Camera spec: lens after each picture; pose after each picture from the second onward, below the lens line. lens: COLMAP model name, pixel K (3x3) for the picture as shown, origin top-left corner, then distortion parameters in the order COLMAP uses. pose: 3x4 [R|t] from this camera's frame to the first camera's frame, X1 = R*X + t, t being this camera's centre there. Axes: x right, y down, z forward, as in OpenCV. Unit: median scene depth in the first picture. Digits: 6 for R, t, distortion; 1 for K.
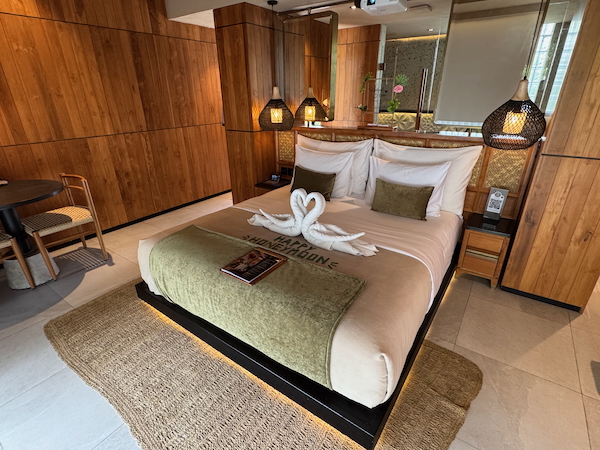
lens RADIAL K [[301.2, 0, 299.1], [0, 301.2, 225.9], [0, 0, 1]] dist [-0.002053, -0.000024]
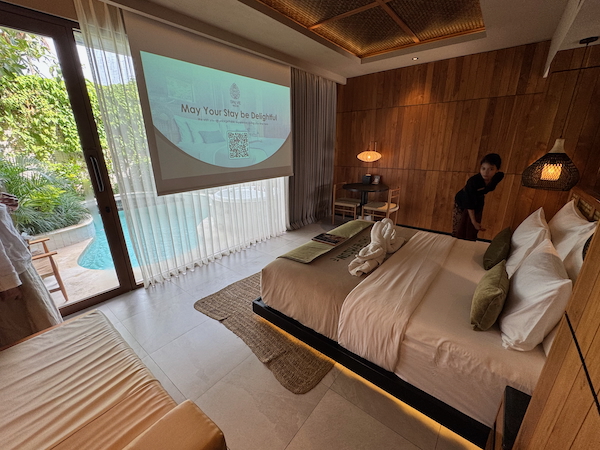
lens RADIAL K [[246.8, 0, 298.5], [0, 246.8, 223.9], [0, 0, 1]] dist [-0.000232, 0.000068]
pose [[-0.050439, 0.317799, -0.946815, 0.673477], [-0.393332, 0.865084, 0.311320, -0.182734], [0.918012, 0.388115, 0.081366, 0.364976]]
